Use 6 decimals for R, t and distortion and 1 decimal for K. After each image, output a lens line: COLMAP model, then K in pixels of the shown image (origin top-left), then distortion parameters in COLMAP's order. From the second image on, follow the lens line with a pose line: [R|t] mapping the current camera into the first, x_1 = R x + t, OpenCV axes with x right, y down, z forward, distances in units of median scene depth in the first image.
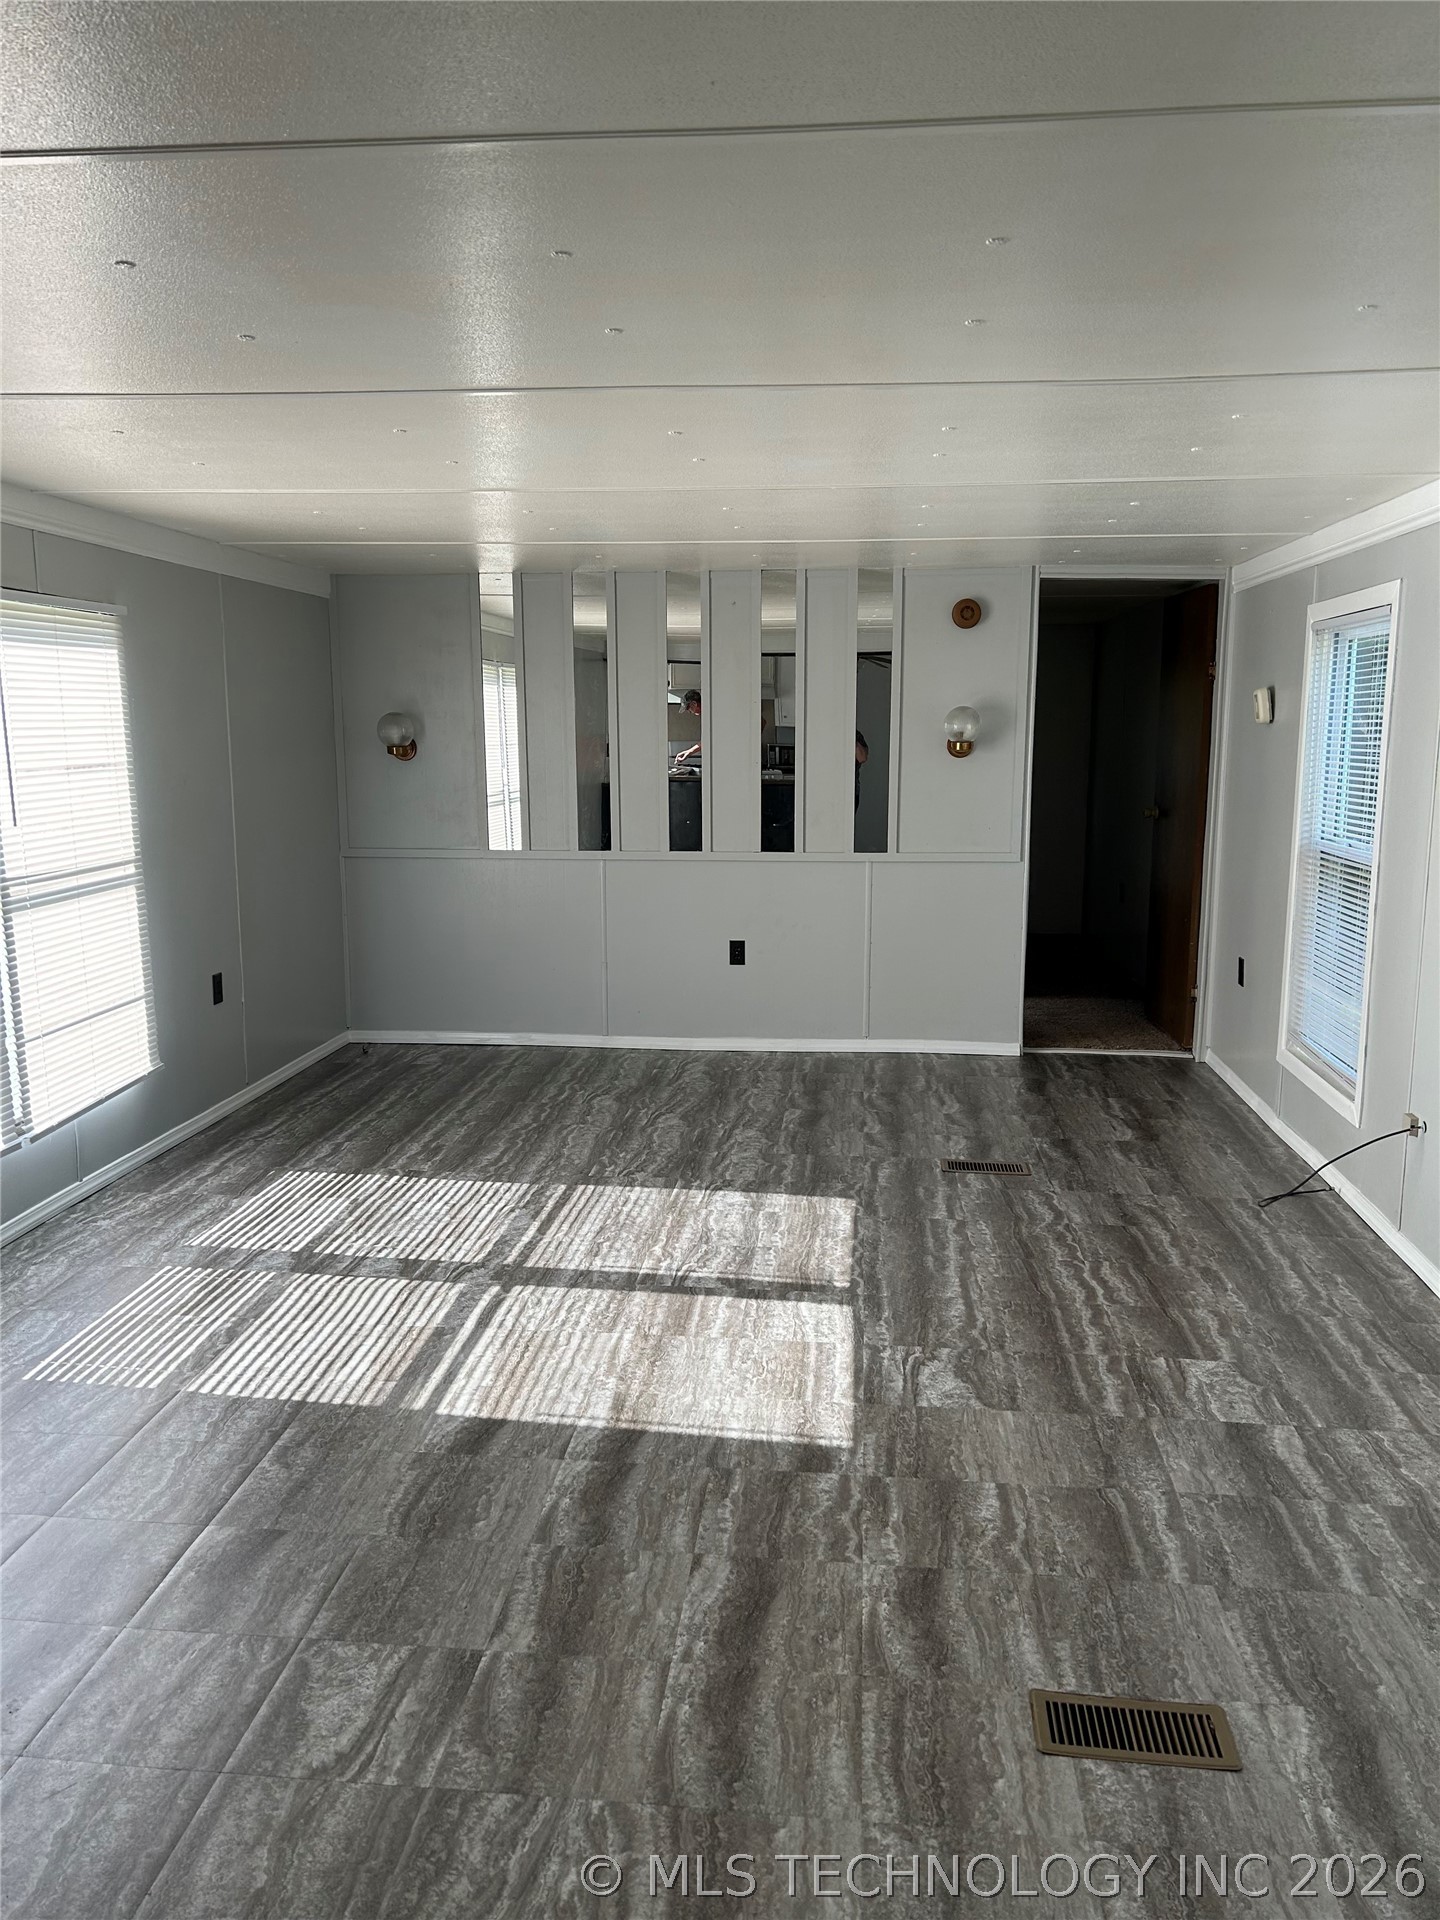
lens RADIAL K [[1418.5, 0, 720.1], [0, 1418.5, 960.6], [0, 0, 1]] dist [0.021406, -0.028179]
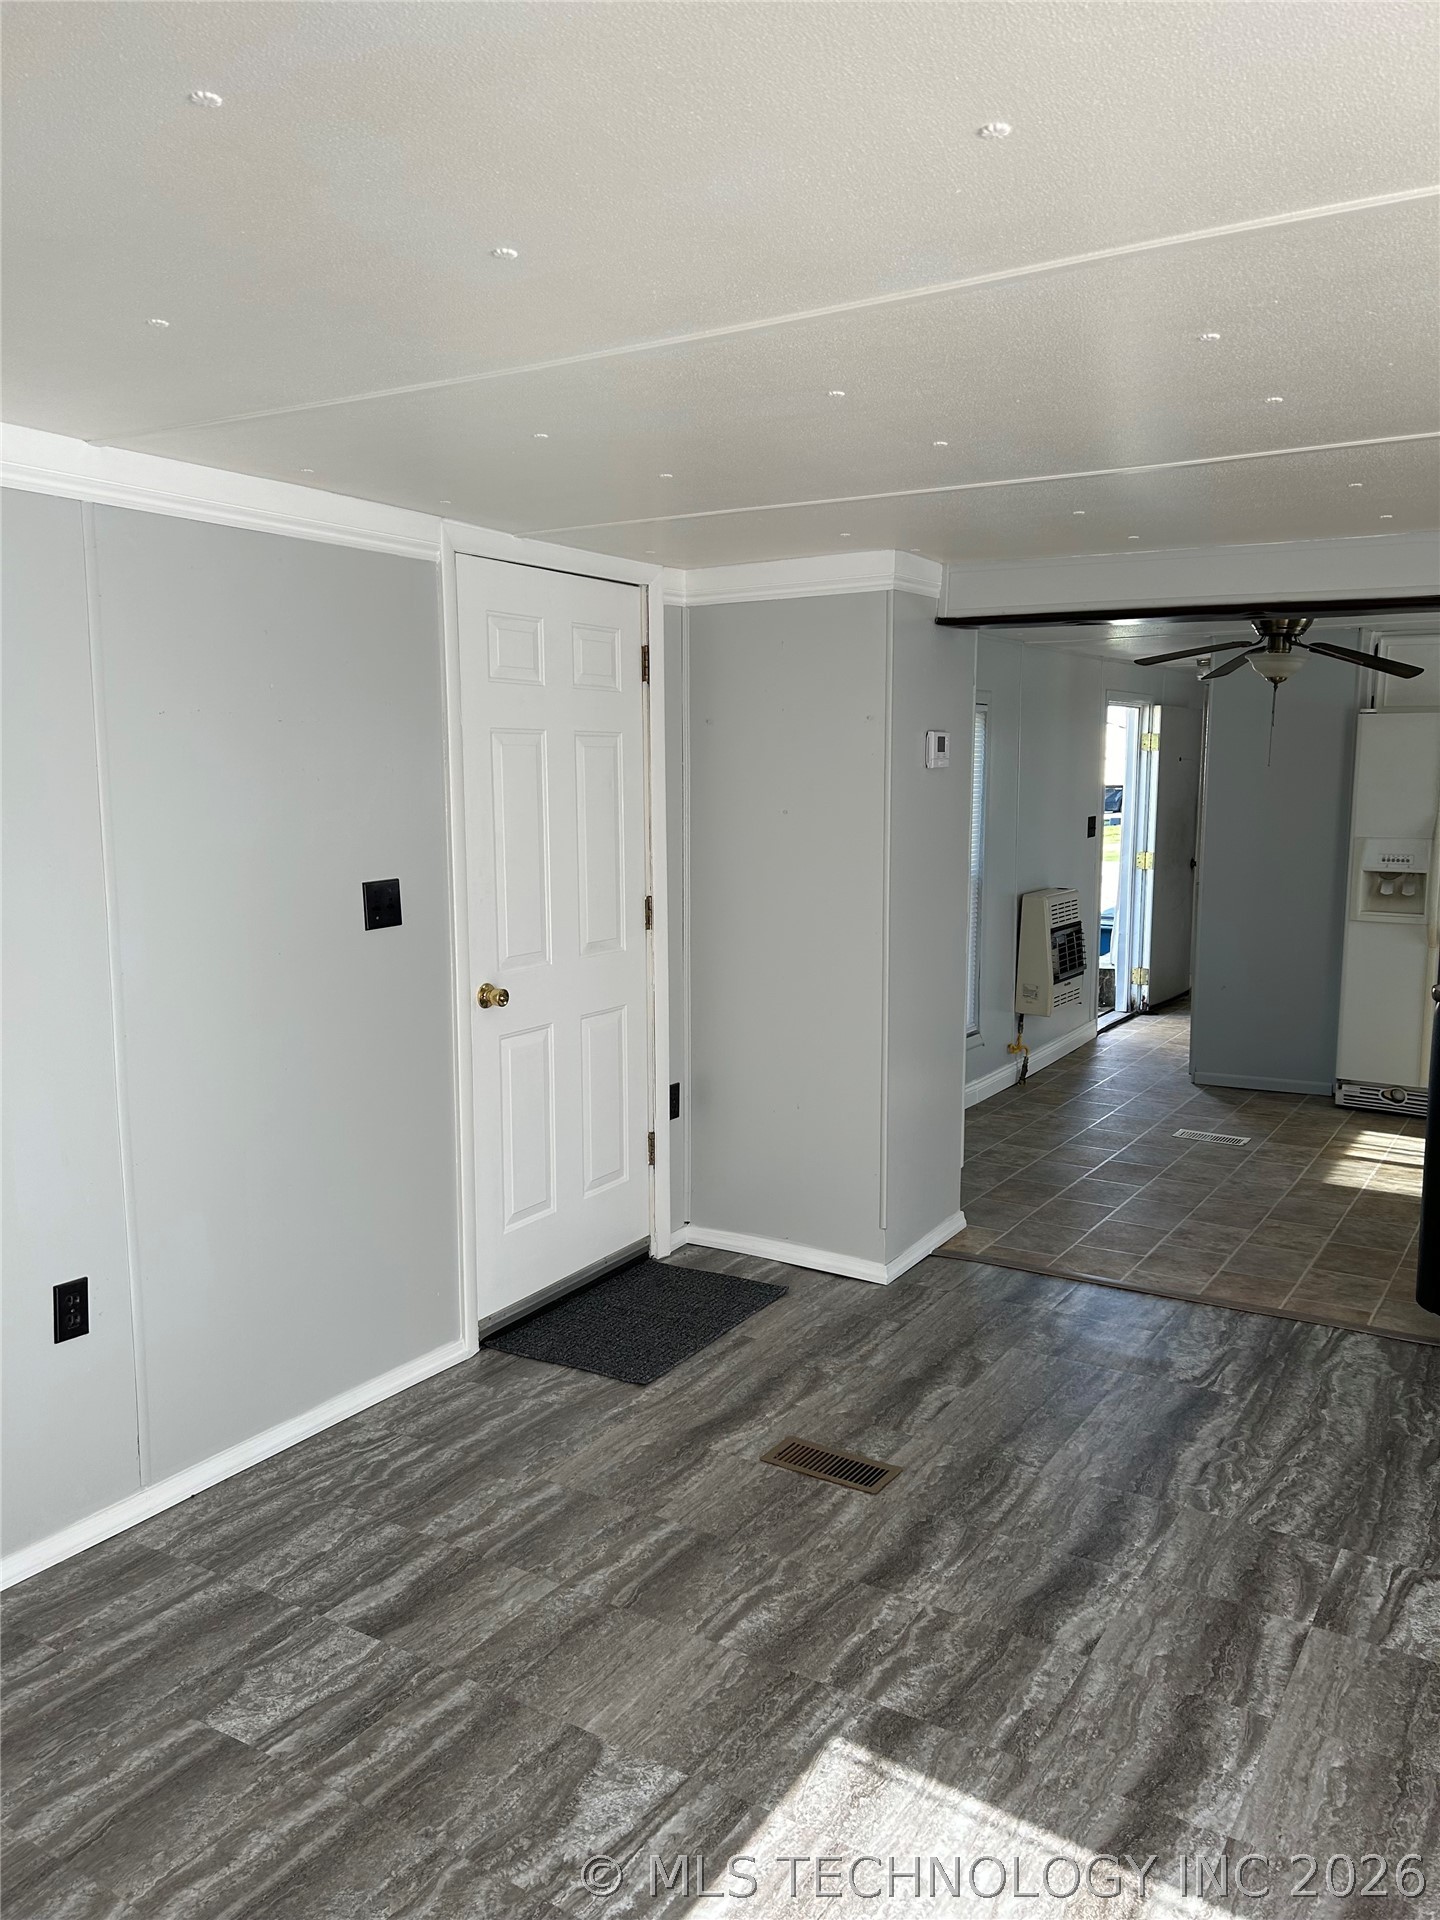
lens RADIAL K [[1418.5, 0, 721.4], [0, 1418.5, 965.0], [0, 0, 1]] dist [0.021406, -0.028179]
pose [[-0.891915, -0.059784, 0.448233, -0.193301], [0.077184, 0.956551, 0.281165, -0.305456], [-0.445567, 0.285371, -0.848548, 1.738564]]
